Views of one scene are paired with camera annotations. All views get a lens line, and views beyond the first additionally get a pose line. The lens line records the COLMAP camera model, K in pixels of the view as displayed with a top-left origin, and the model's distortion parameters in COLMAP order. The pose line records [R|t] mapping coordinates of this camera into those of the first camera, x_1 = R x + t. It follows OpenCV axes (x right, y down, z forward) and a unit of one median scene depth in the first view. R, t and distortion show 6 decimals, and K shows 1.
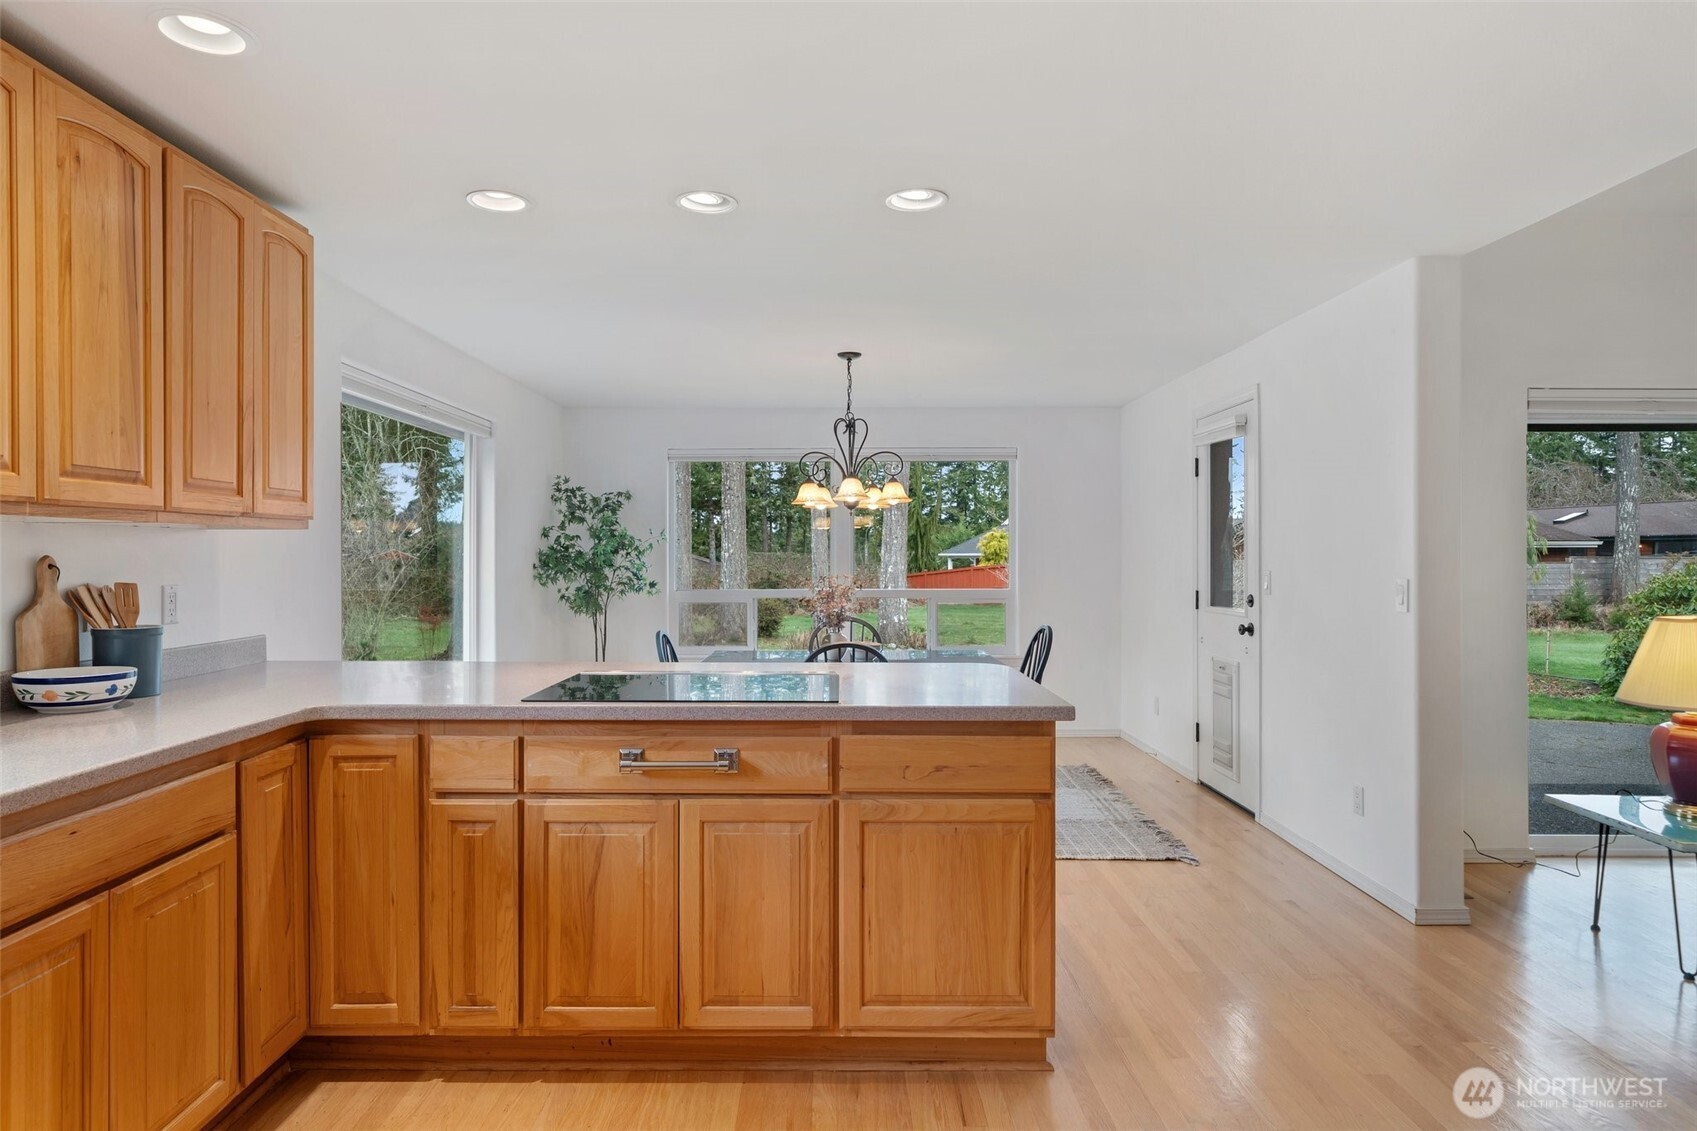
lens RADIAL K [[1005.2, 0, 836.5], [0, 1005.2, 558.0], [0, 0, 1]] dist [0.001076, 0.001615]
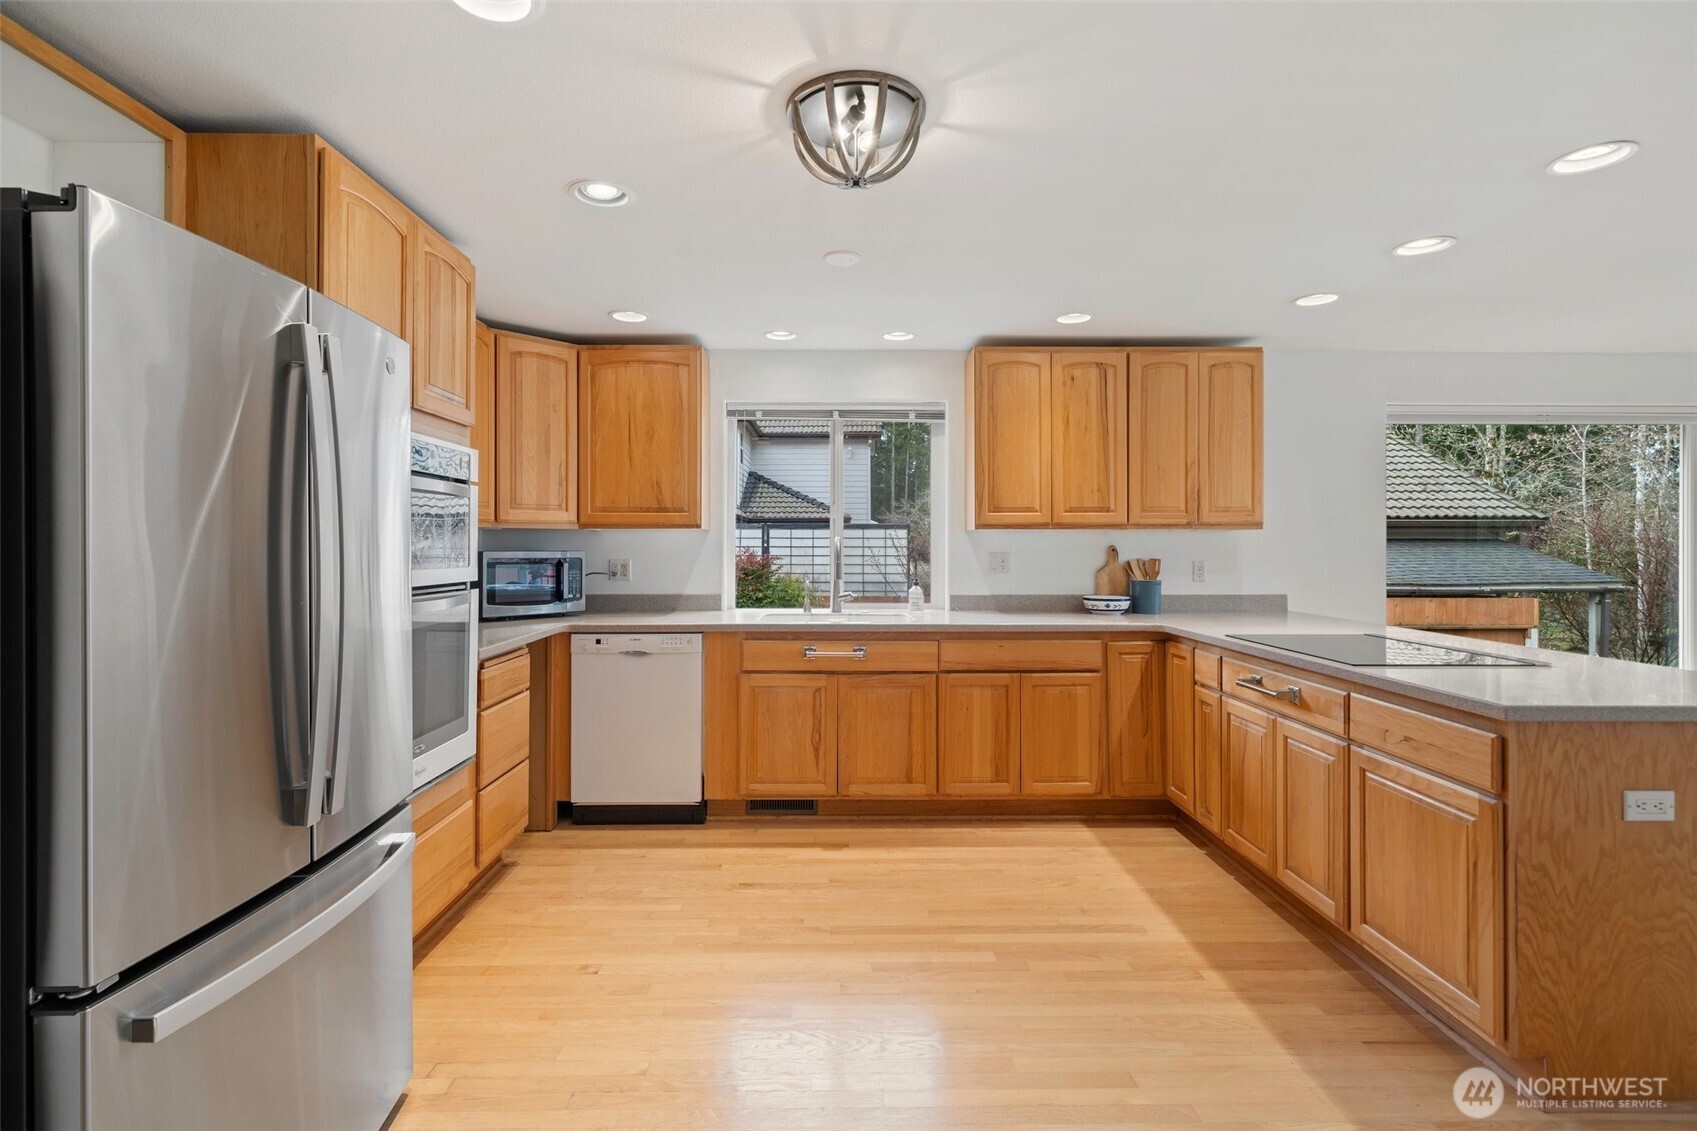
lens RADIAL K [[792.5, 0, 836.2], [0, 792.5, 544.2], [0, 0, 1]] dist [0.001372, 0.000321]
pose [[0.009529, -0.000829, -0.999954, 0.959106], [-0.002841, 0.999996, -0.000856, -0.001465], [0.999951, 0.002849, 0.009527, 0.362948]]
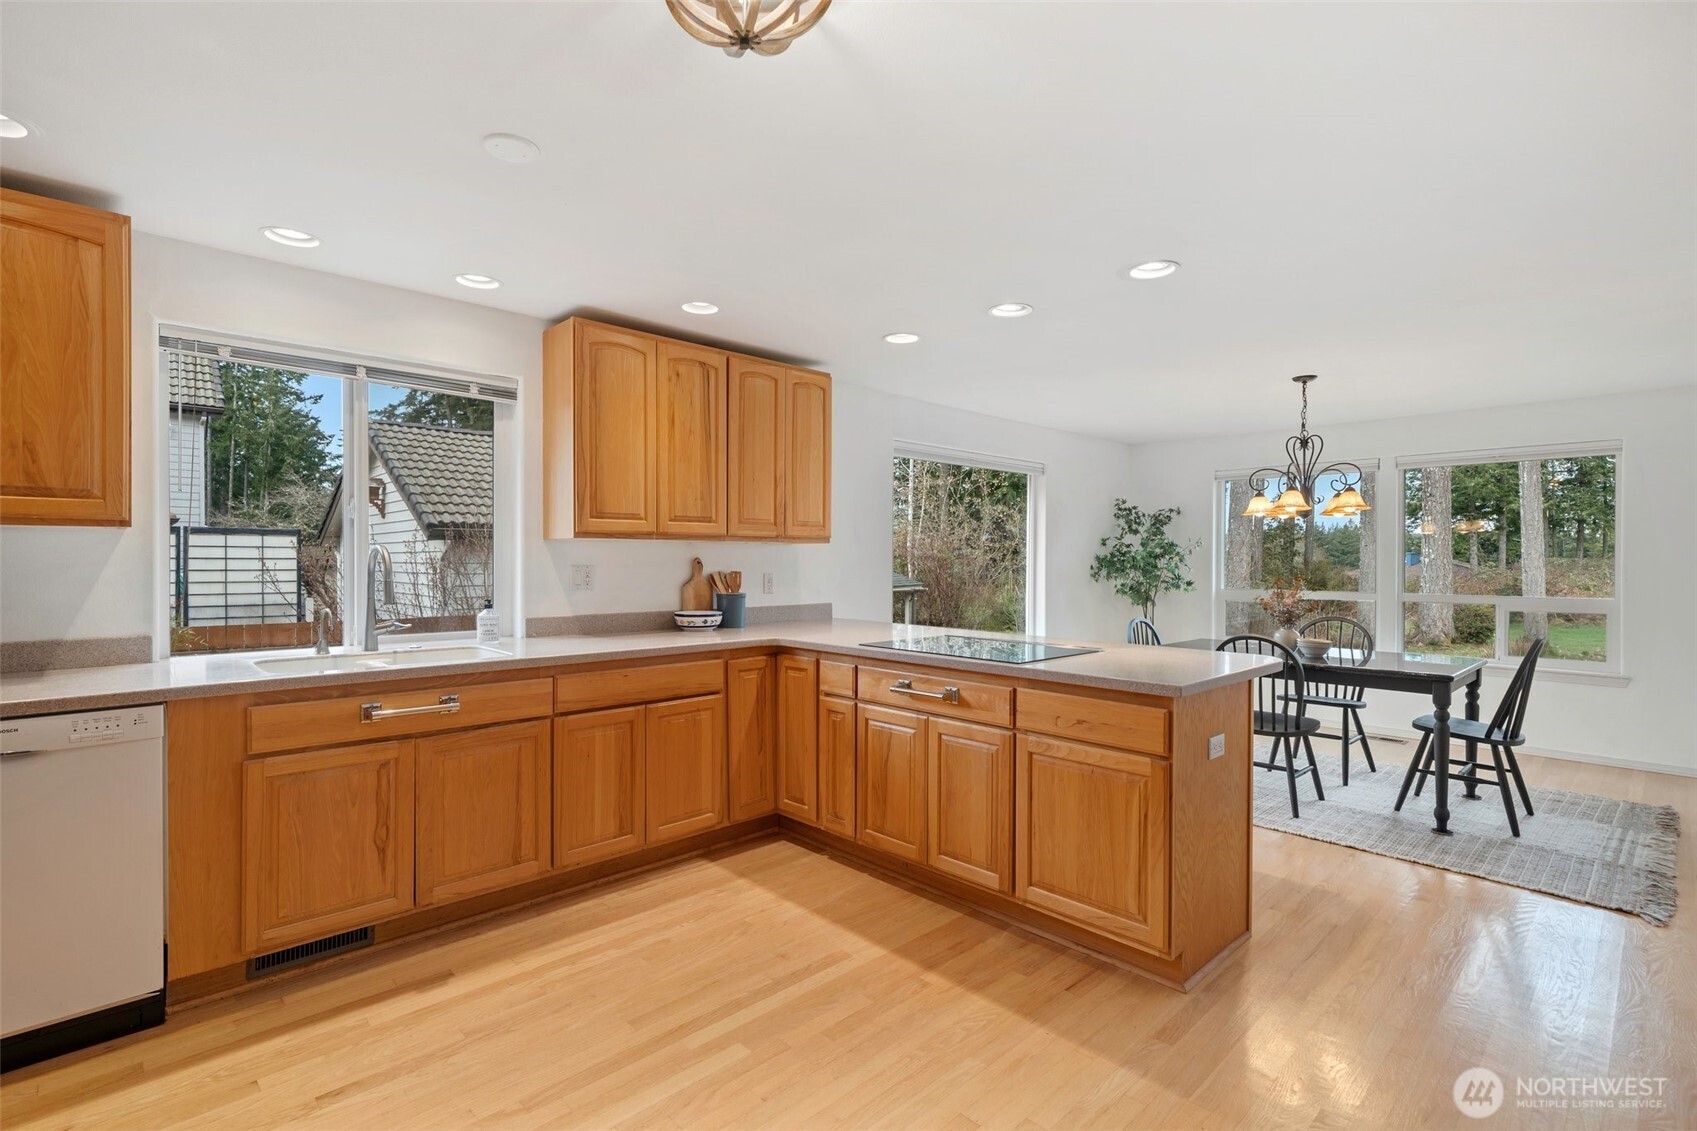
lens RADIAL K [[795.9, 0, 841.3], [0, 795.9, 564.4], [0, 0, 1]] dist [0.002774, 0.000698]
pose [[0.689654, 0.007886, -0.724096, 0.632036], [-0.005671, 0.999969, 0.005489, 0.001168], [0.724117, 0.000321, 0.689677, 0.060641]]
